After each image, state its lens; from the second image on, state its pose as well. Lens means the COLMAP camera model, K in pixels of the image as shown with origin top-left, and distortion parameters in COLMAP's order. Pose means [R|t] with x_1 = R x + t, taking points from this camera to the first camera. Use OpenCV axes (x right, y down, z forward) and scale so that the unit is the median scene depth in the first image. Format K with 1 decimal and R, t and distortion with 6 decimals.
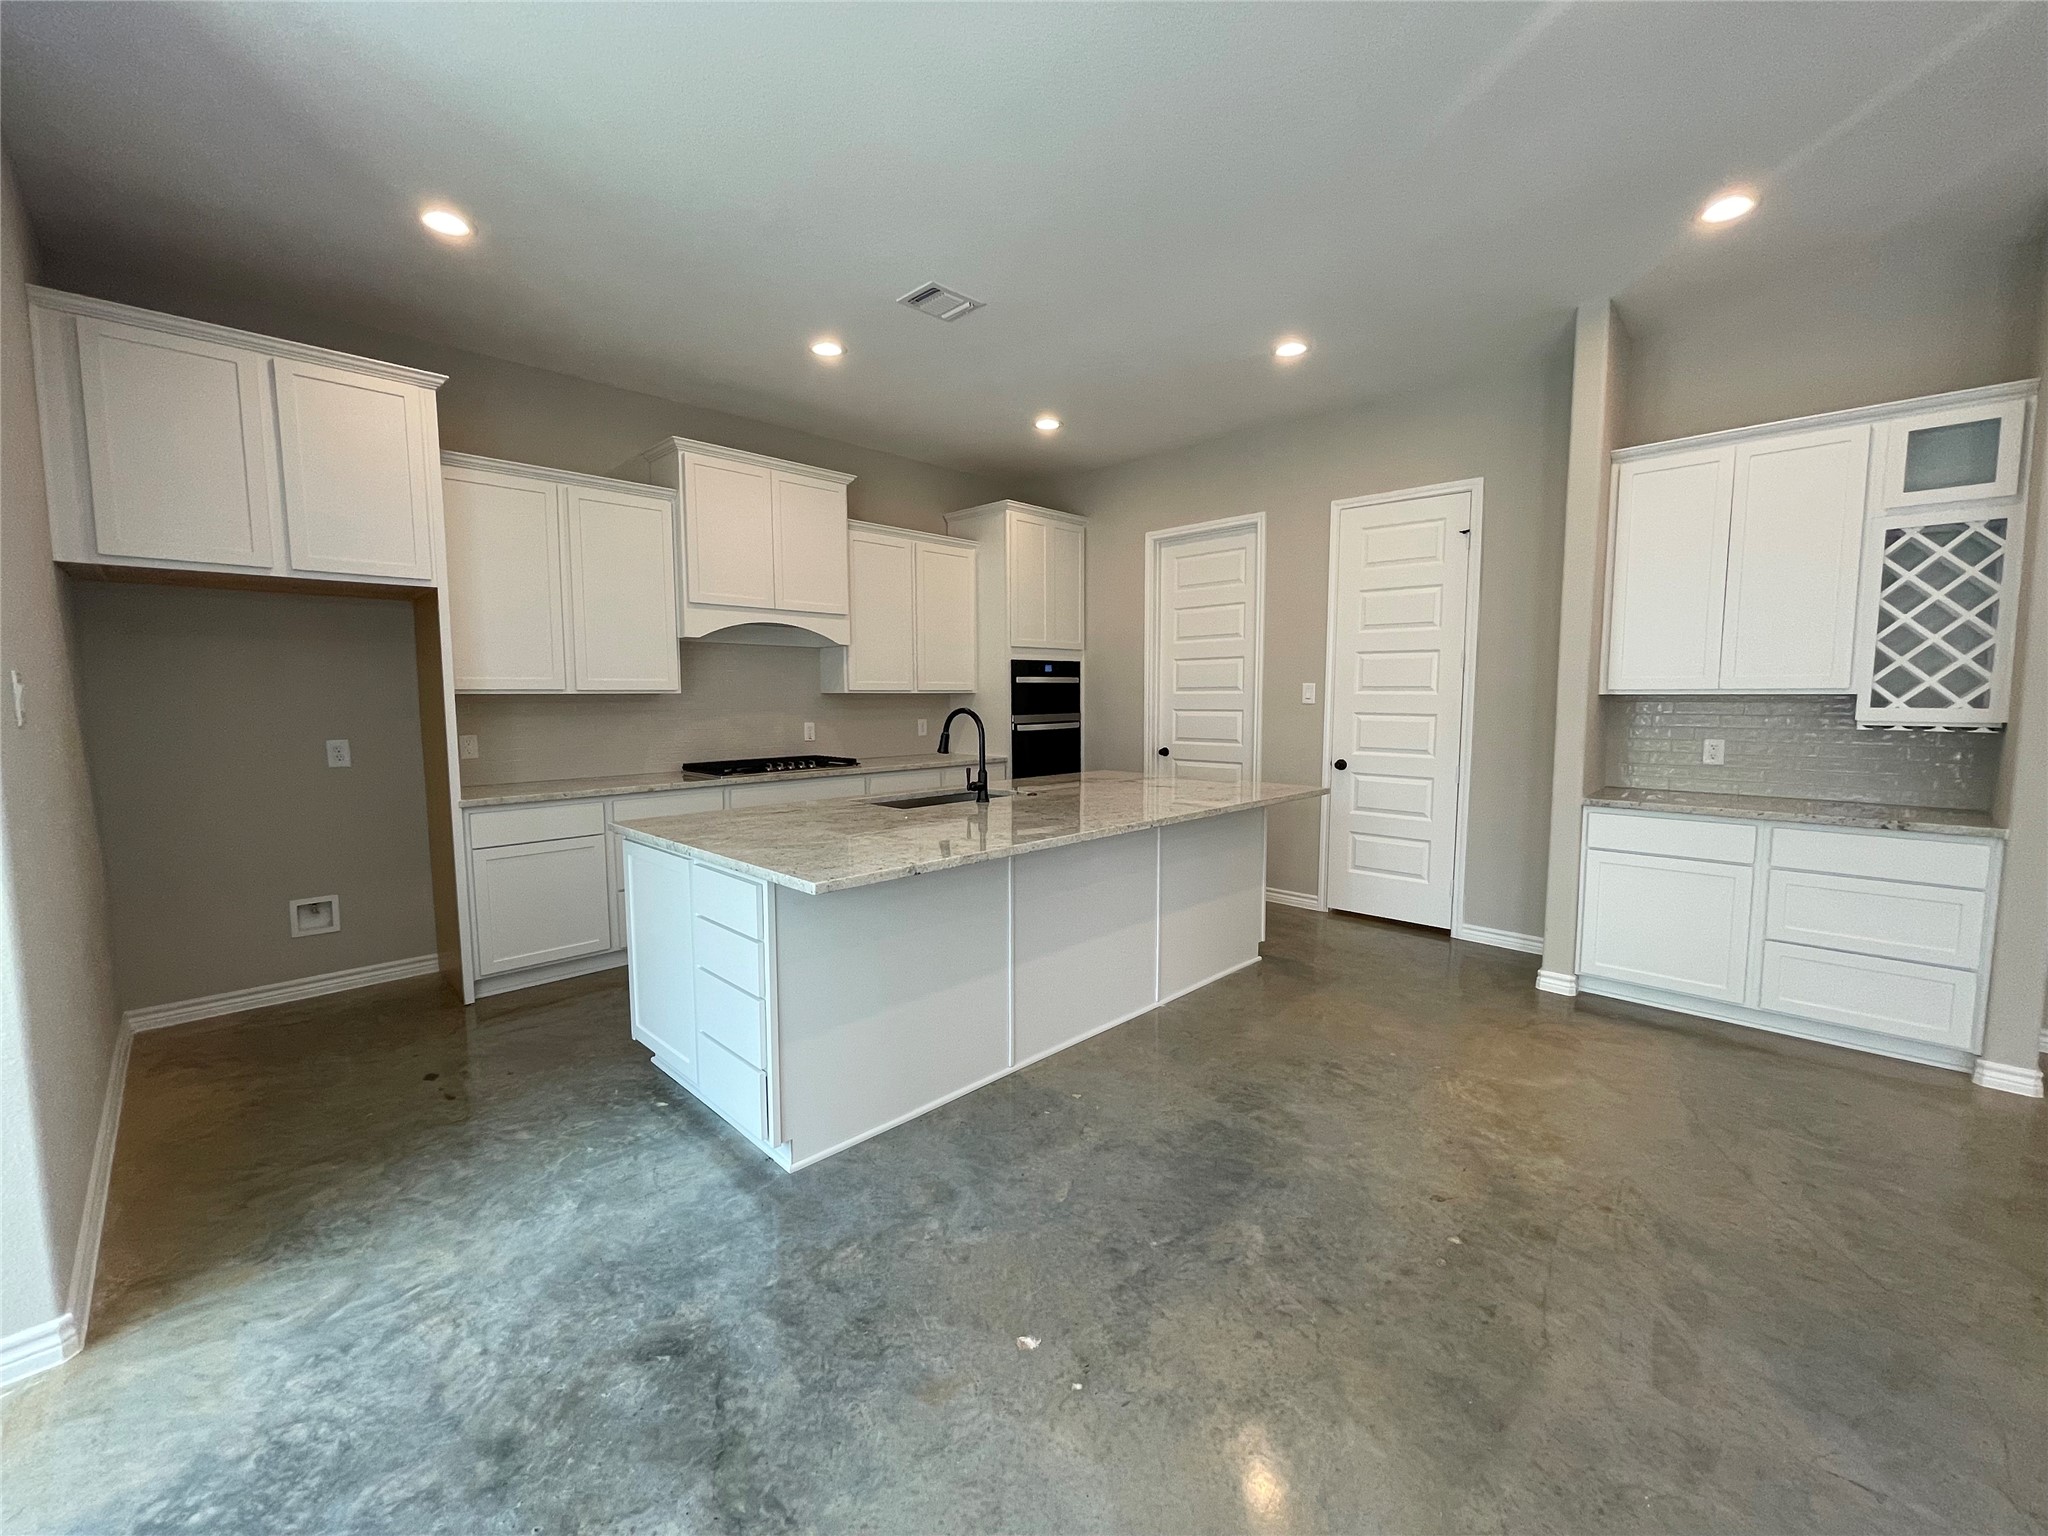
lens RADIAL K [[827.0, 0, 999.0], [0, 827.0, 747.6], [0, 0, 1]] dist [0.020942, -0.000358]
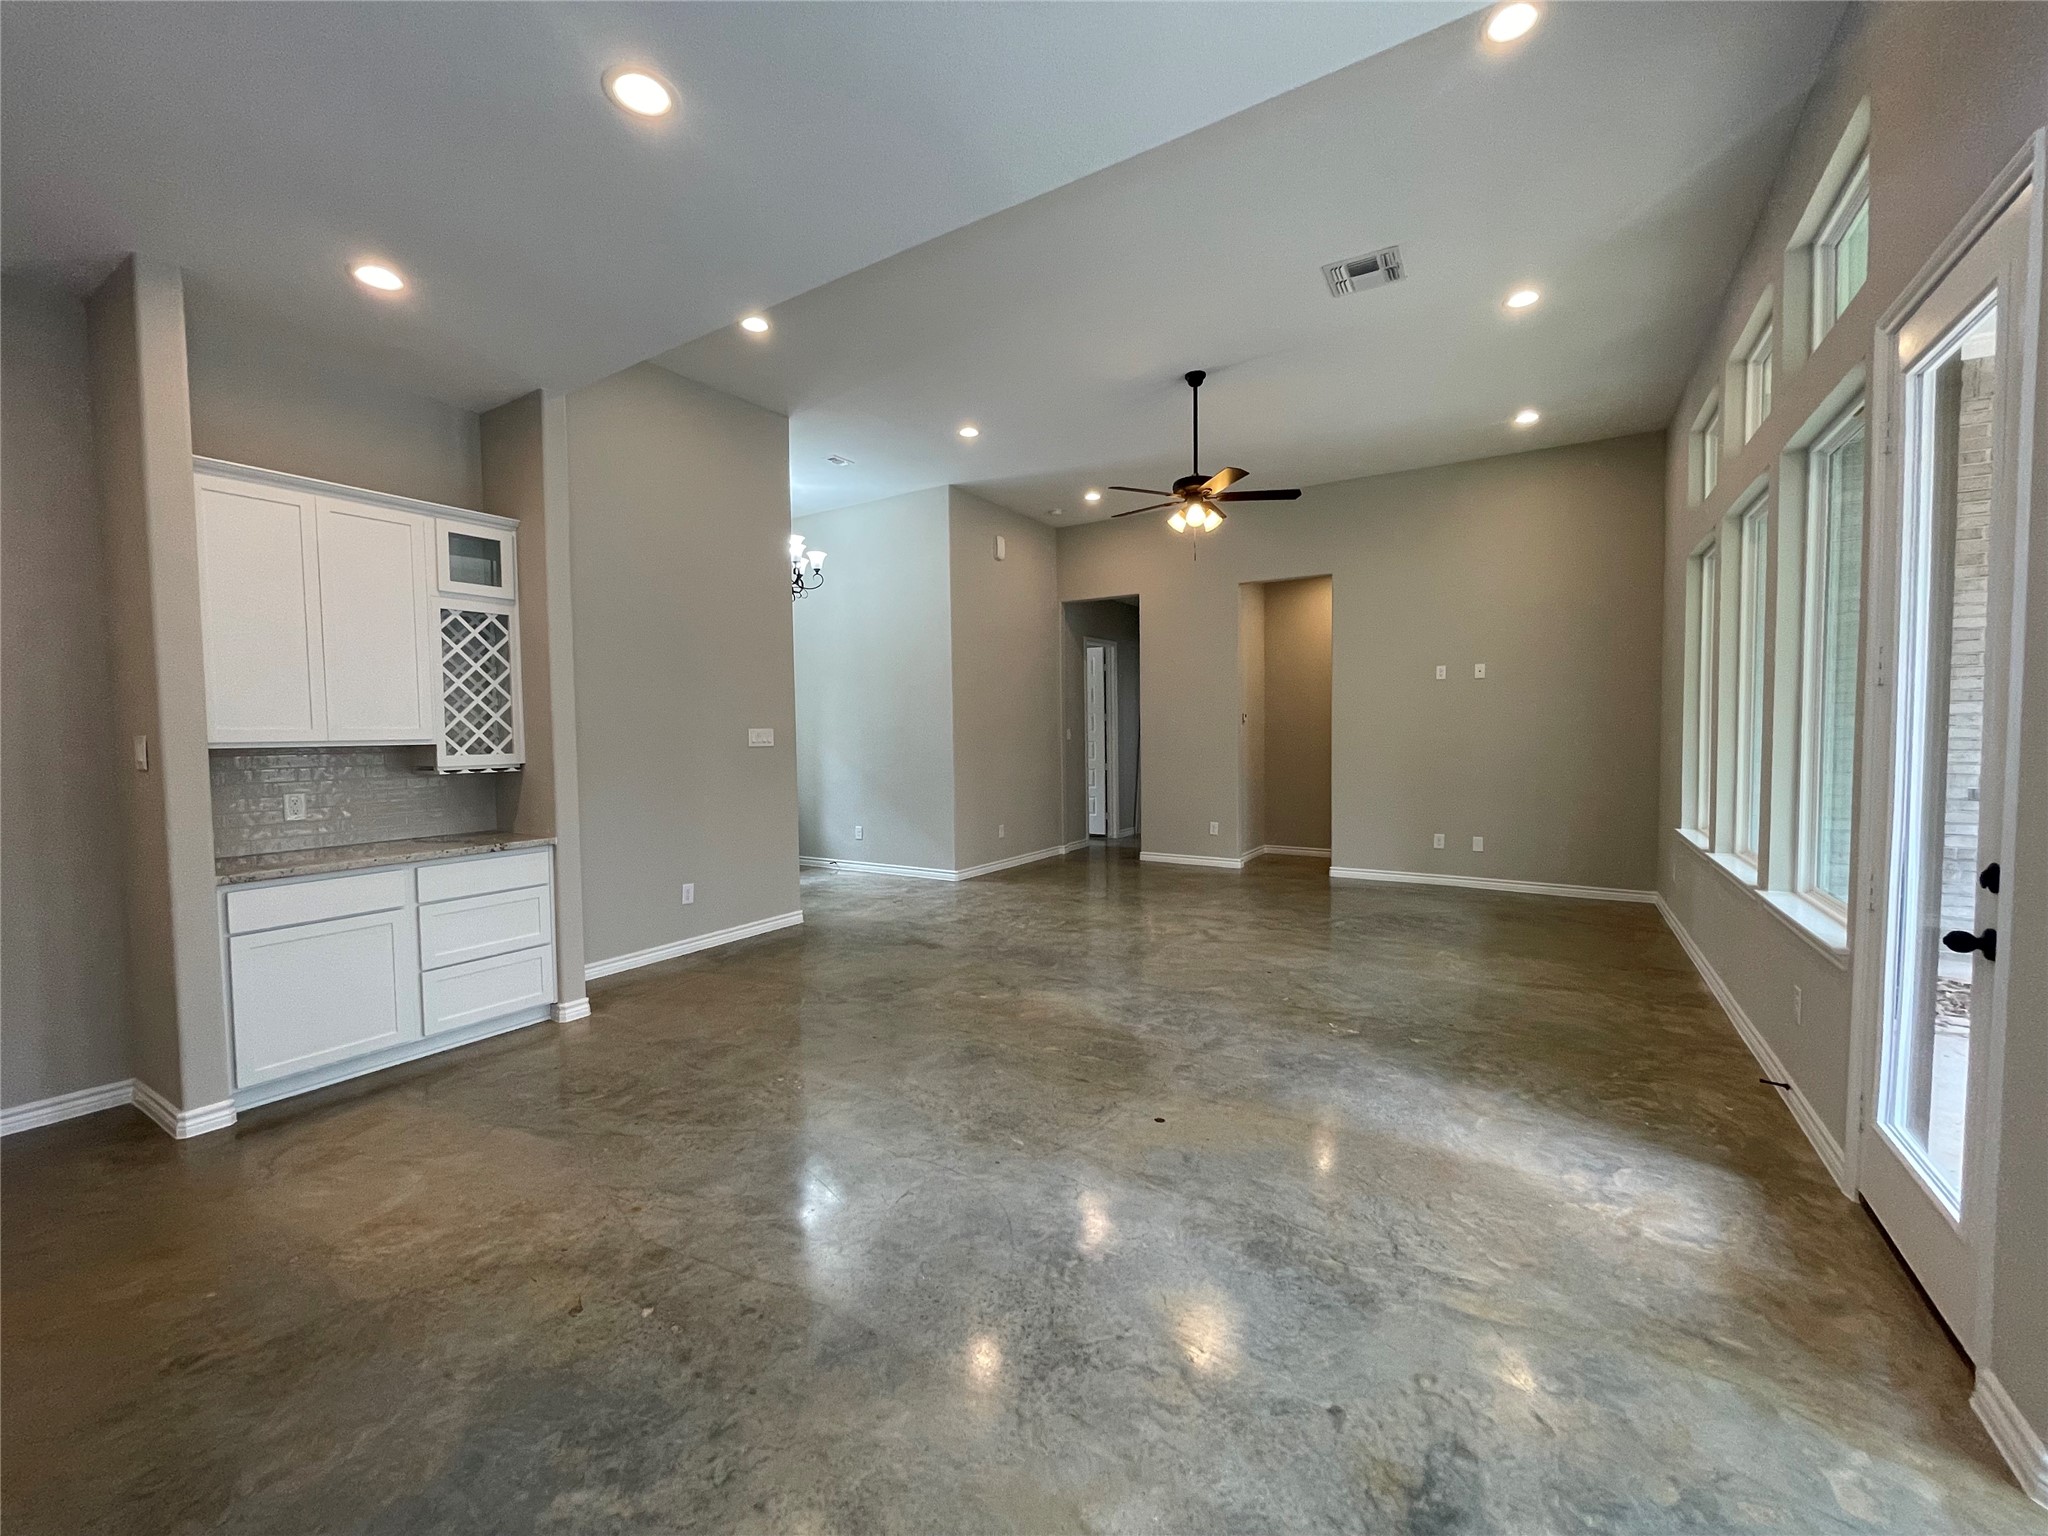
lens RADIAL K [[831.2, 0, 1024.0], [0, 831.2, 768.0], [0, 0, 1]] dist [0.003186, -0.000017]
pose [[-0.227333, -0.040503, 0.972974, -0.293398], [0.078094, 0.995158, 0.059673, -0.036299], [-0.970681, 0.089549, -0.223070, 0.472387]]
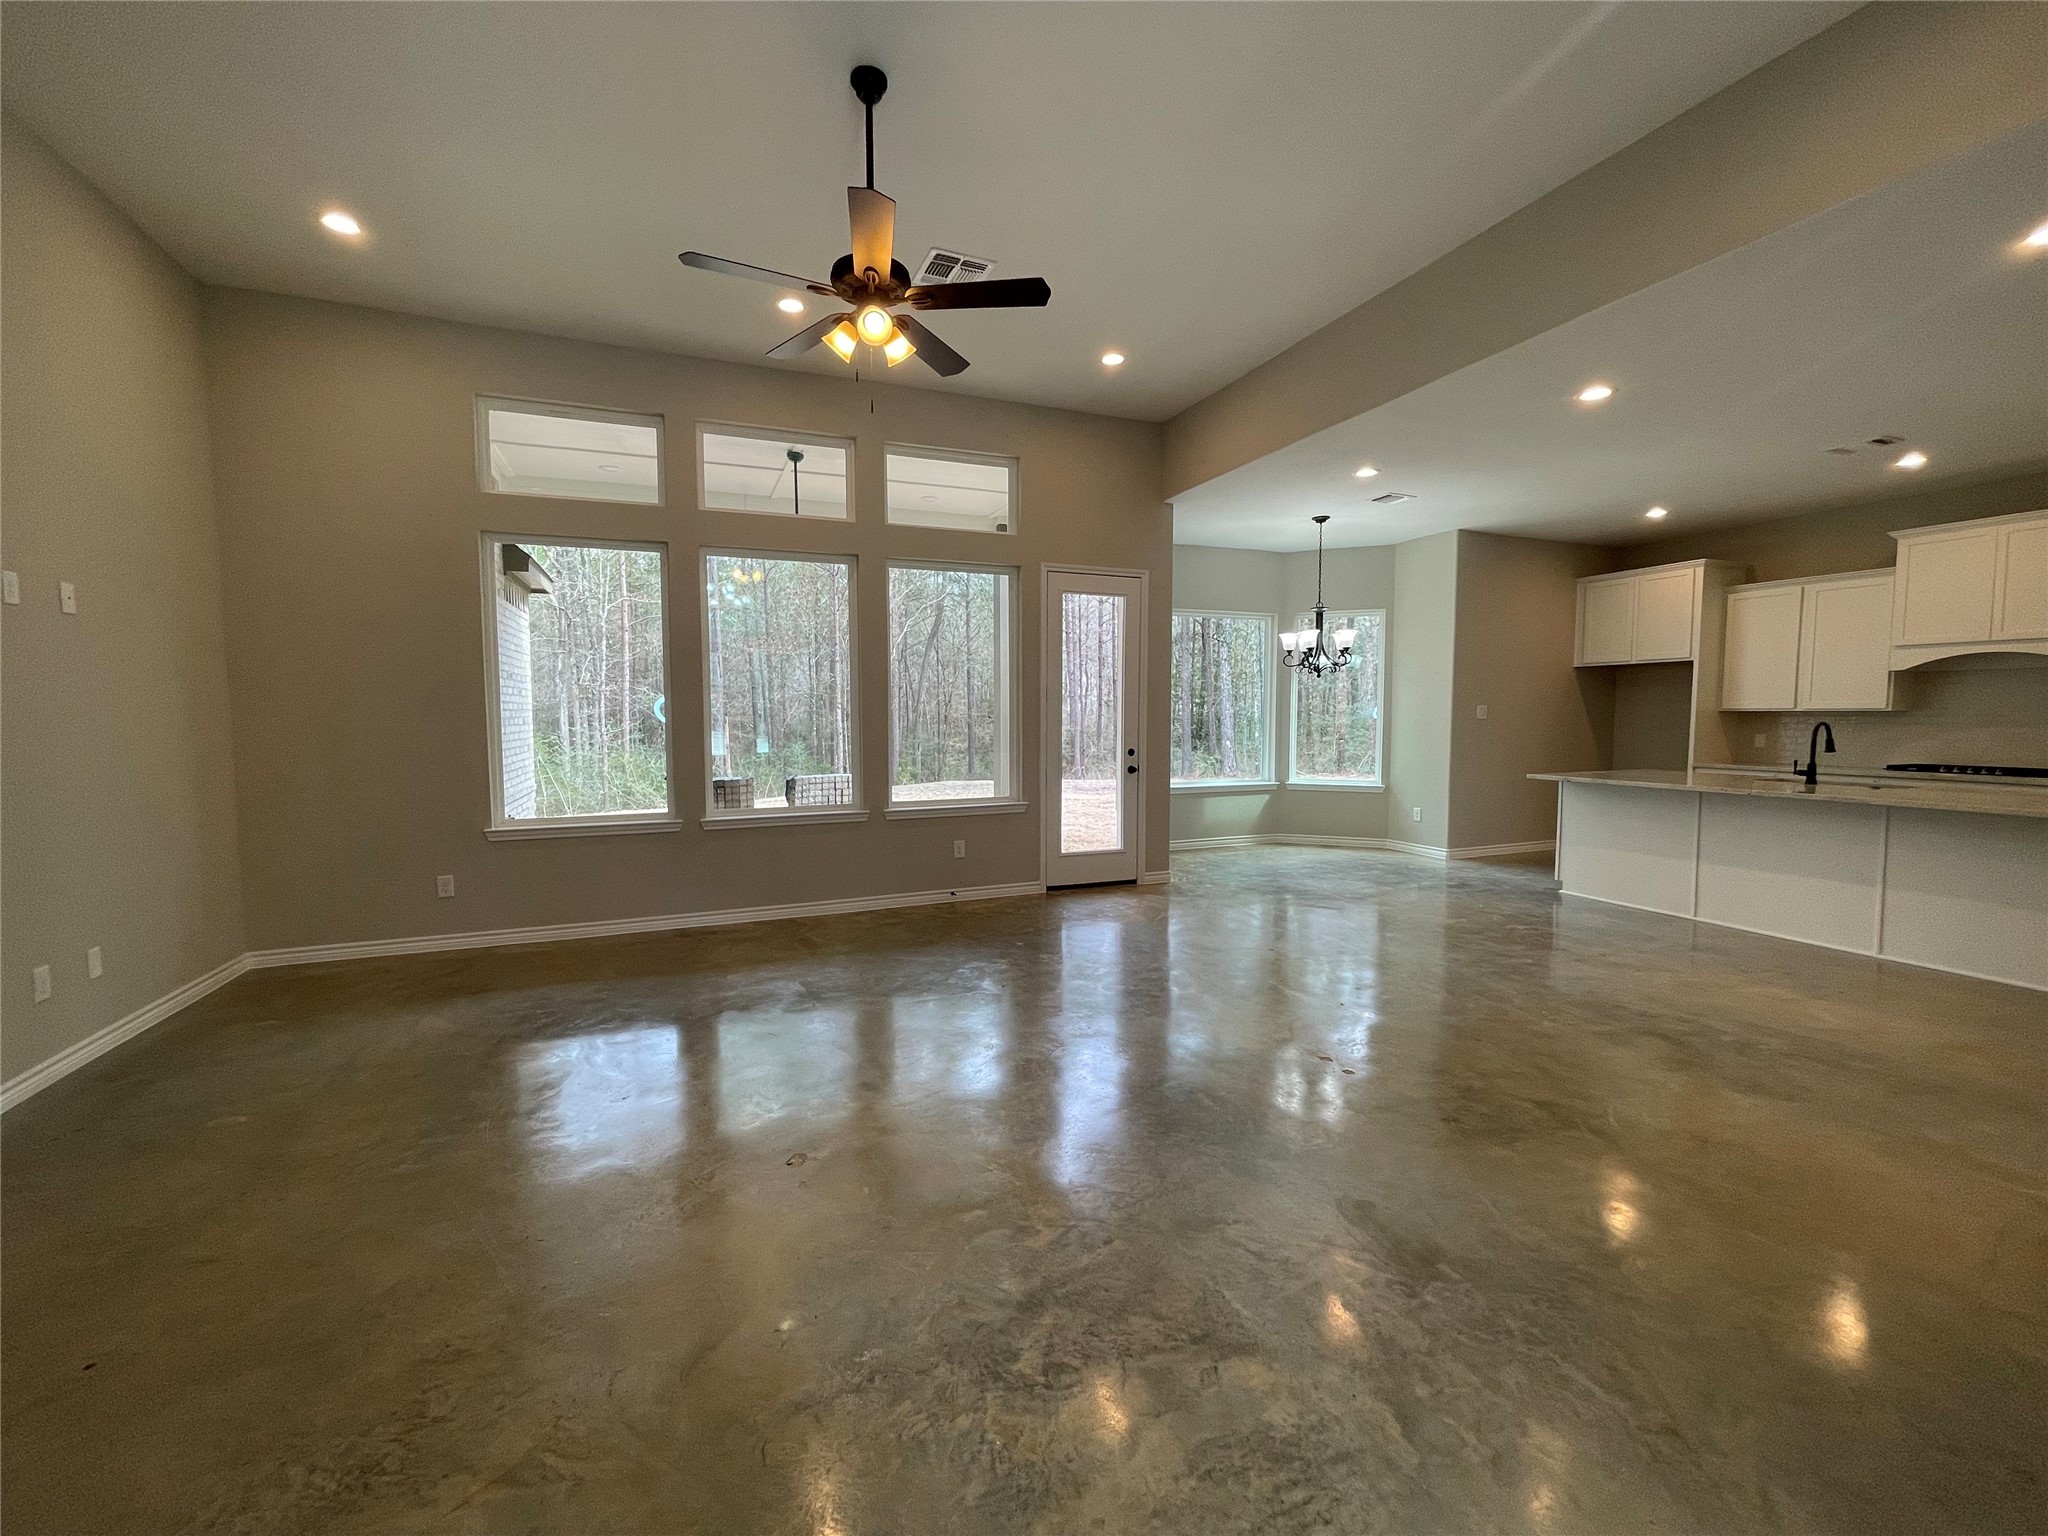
lens RADIAL K [[831.2, 0, 1024.0], [0, 831.2, 768.0], [0, 0, 1]] dist [0.003186, -0.000017]
pose [[-0.376285, 0.068812, -0.923945, 2.051007], [-0.063586, 0.992969, 0.099848, -0.026678], [0.924320, 0.096321, -0.369263, 0.266088]]
